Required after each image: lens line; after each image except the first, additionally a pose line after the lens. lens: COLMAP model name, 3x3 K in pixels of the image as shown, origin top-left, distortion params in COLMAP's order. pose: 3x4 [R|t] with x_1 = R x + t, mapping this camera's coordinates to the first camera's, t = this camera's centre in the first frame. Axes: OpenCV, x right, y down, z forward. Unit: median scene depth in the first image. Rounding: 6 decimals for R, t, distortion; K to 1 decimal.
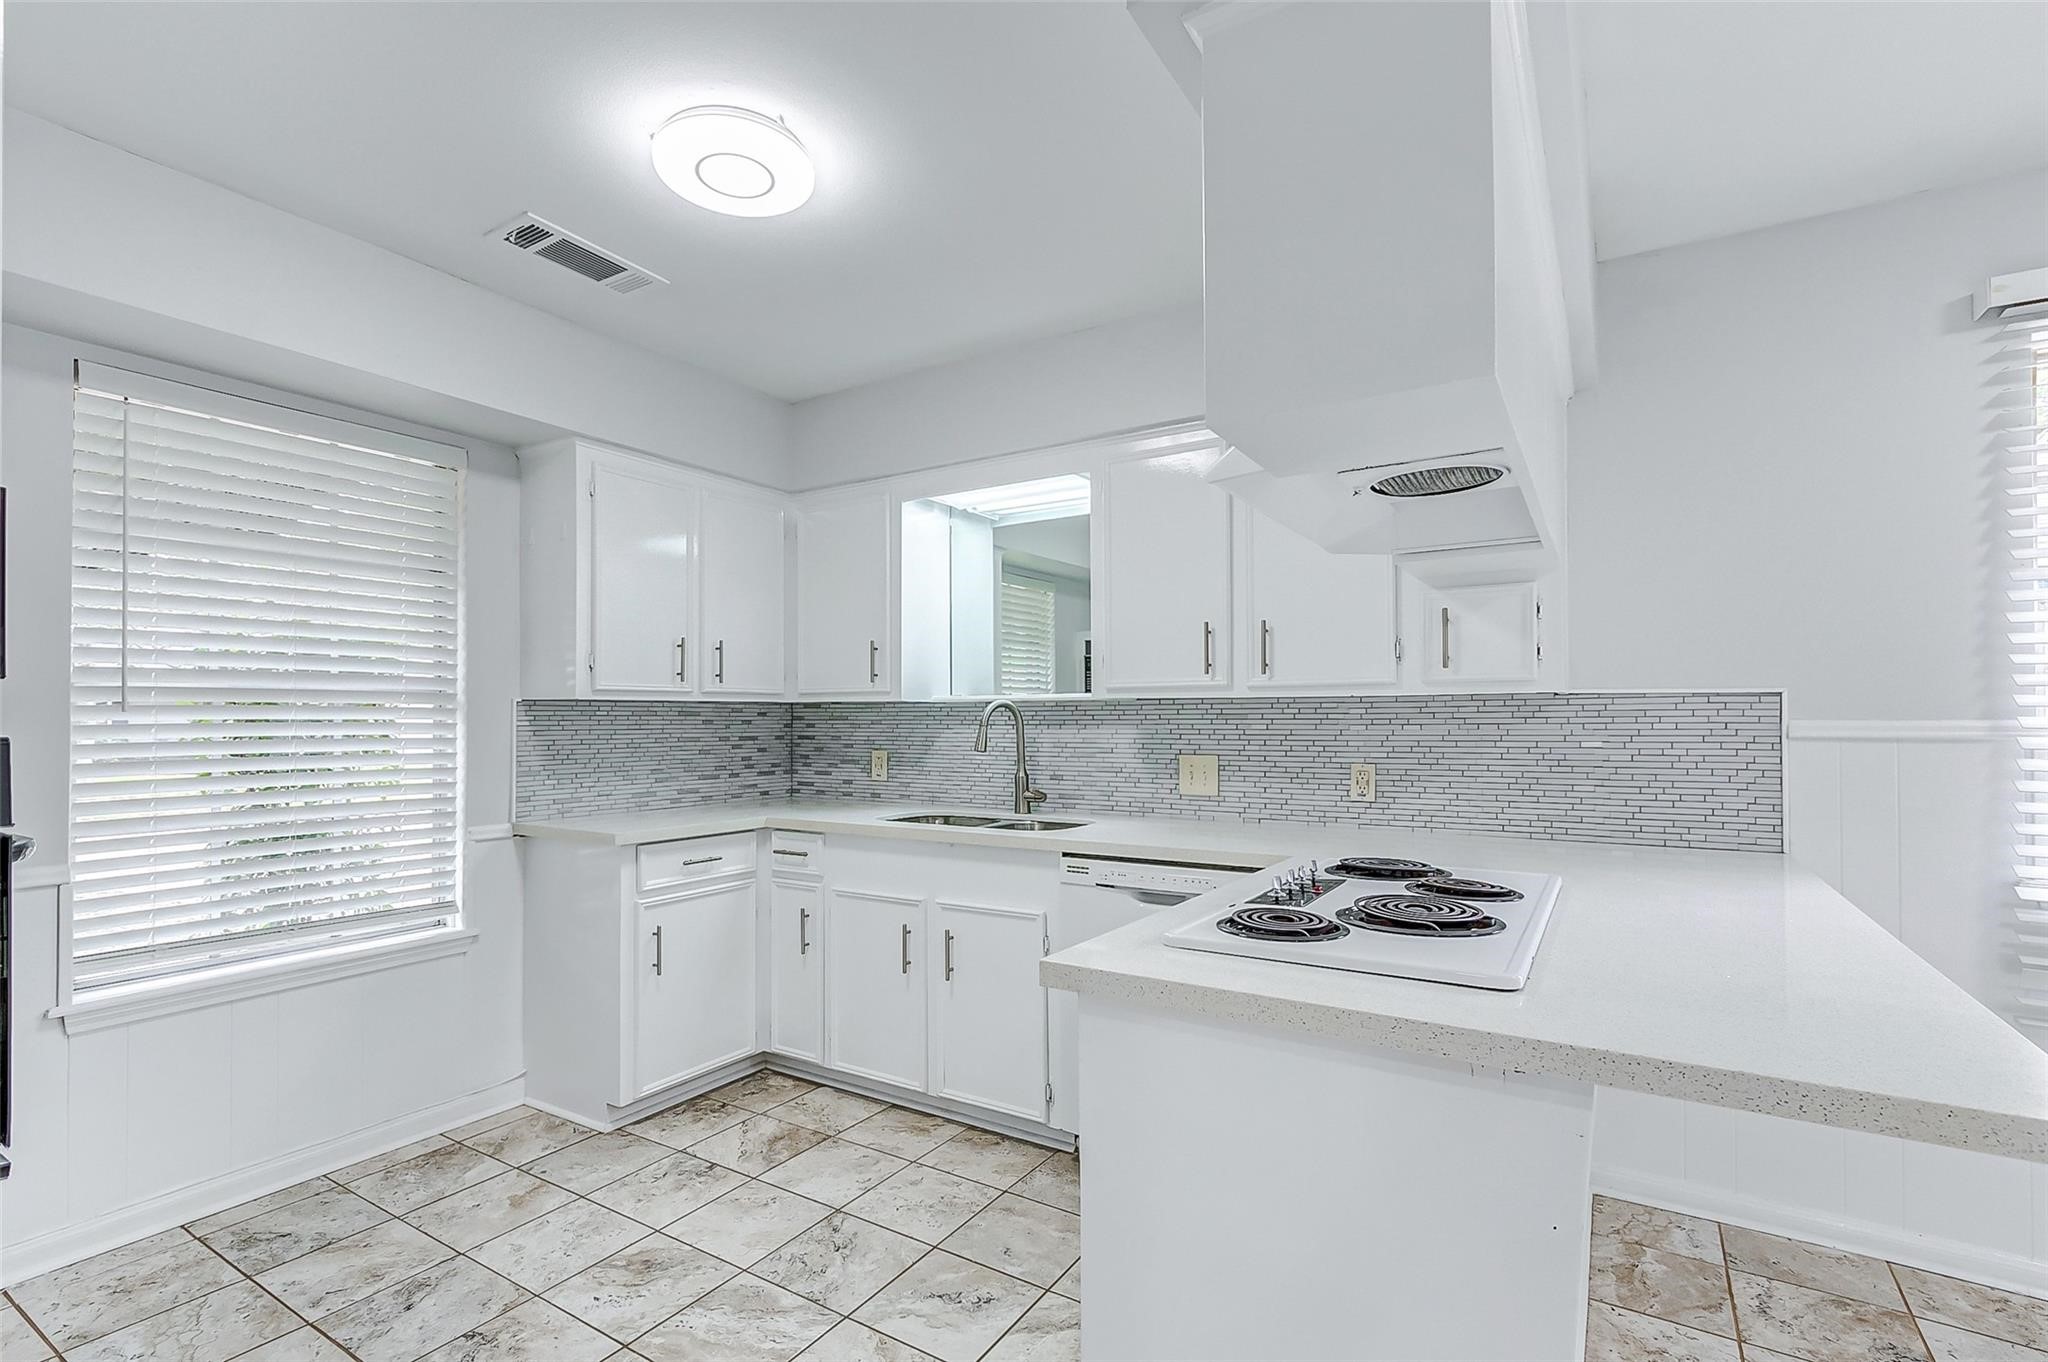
lens RADIAL K [[952.6, 0, 1000.4], [0, 952.6, 707.4], [0, 0, 1]] dist [0.005682, -0.002319]
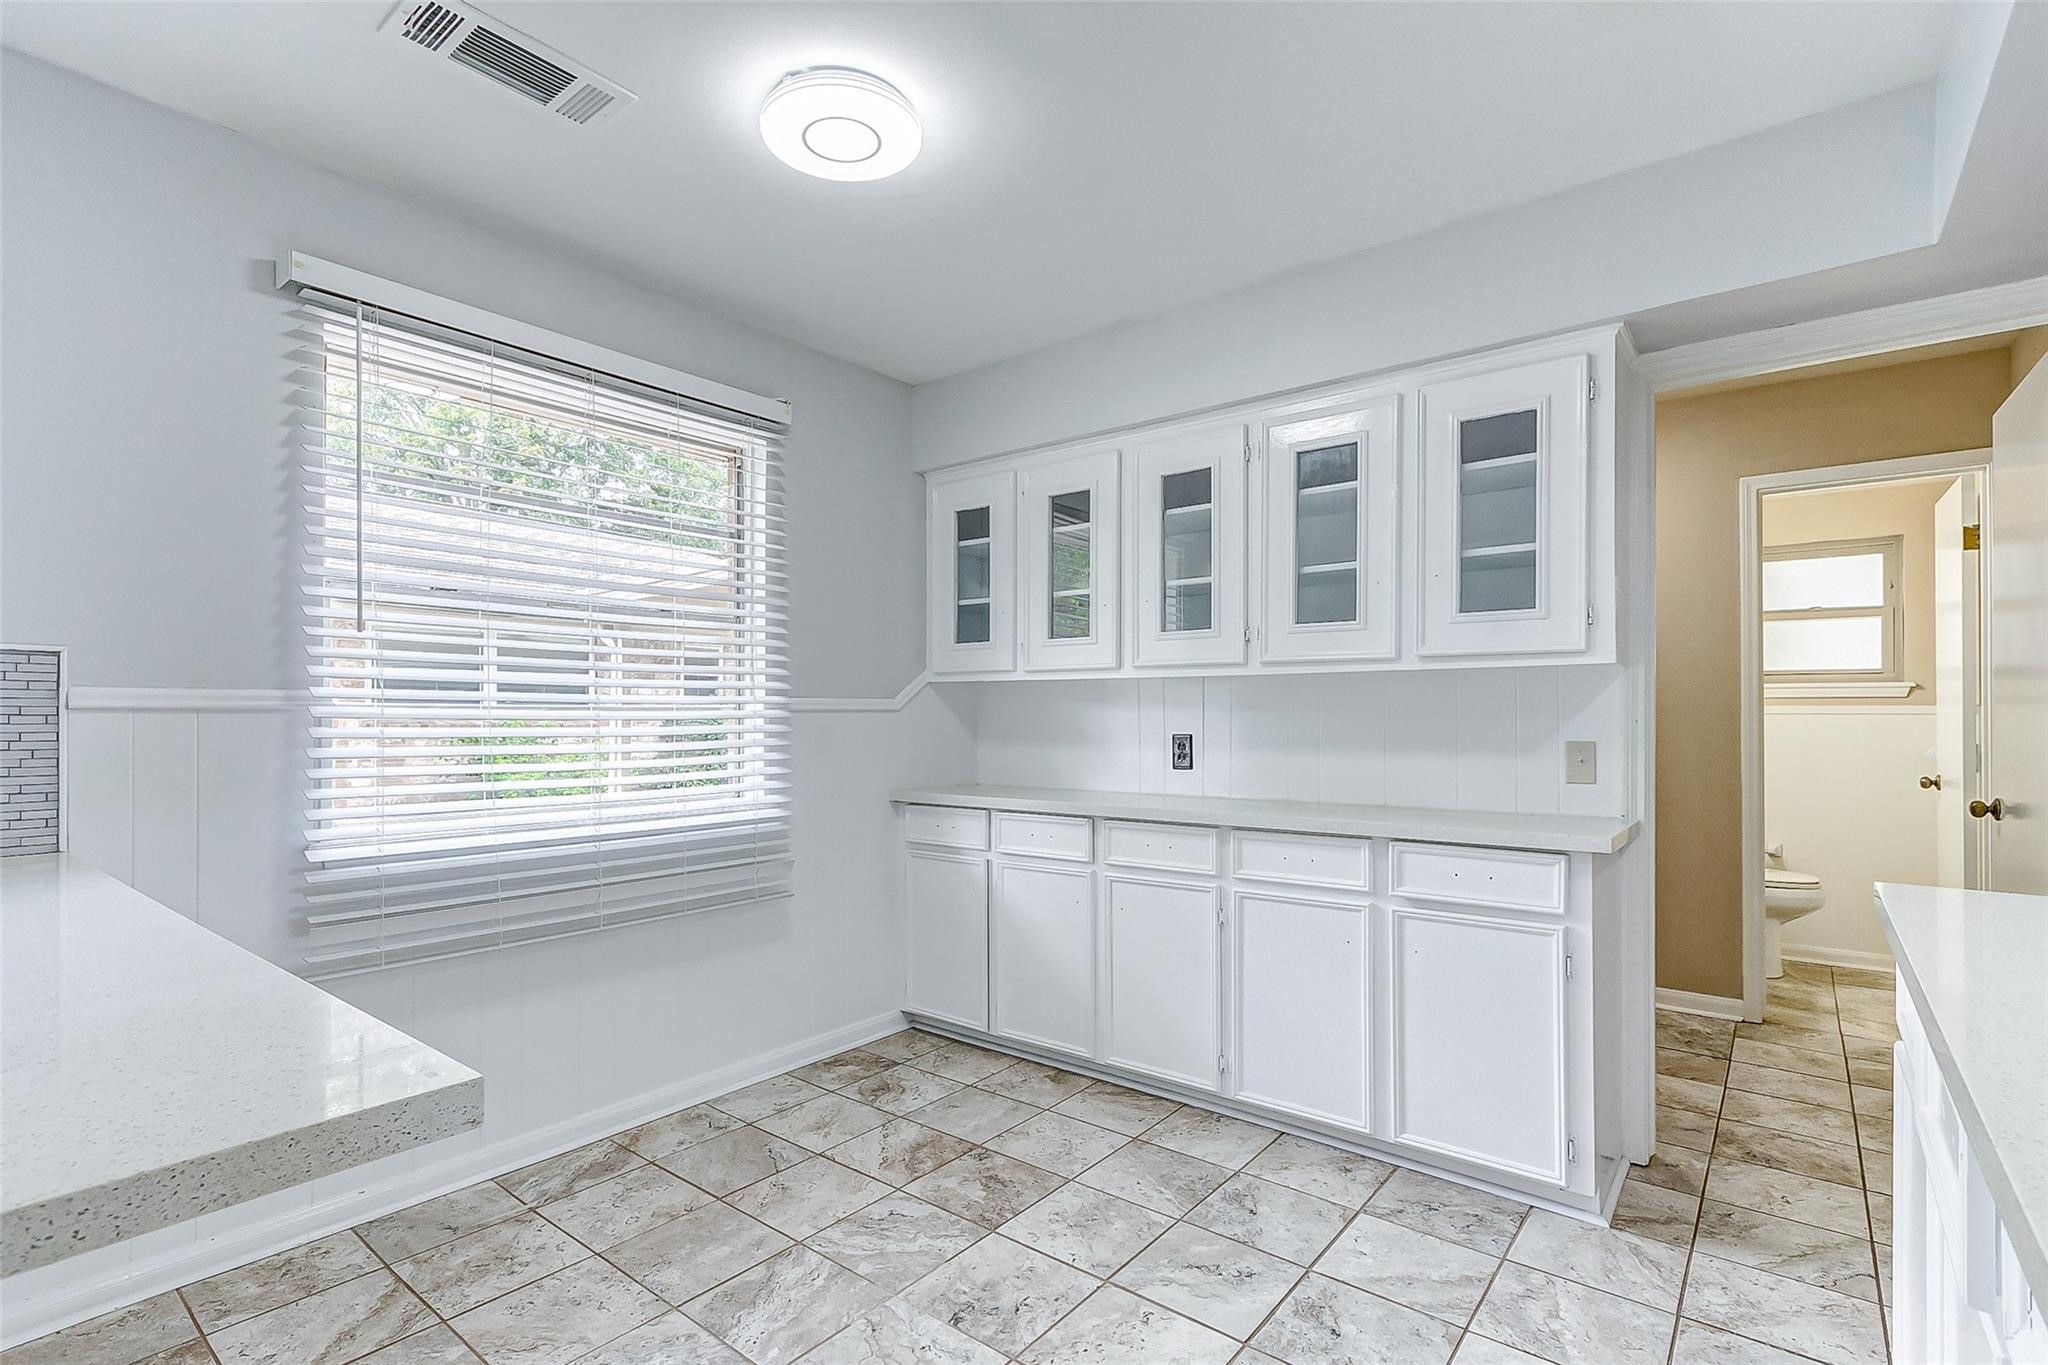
lens RADIAL K [[952.6, 0, 1006.5], [0, 952.6, 709.4], [0, 0, 1]] dist [0.005682, -0.002319]
pose [[0.105869, 0.006244, 0.994361, 0.090109], [-0.010534, 0.999931, -0.005157, 0.024596], [-0.994324, -0.009929, 0.105927, 0.107610]]
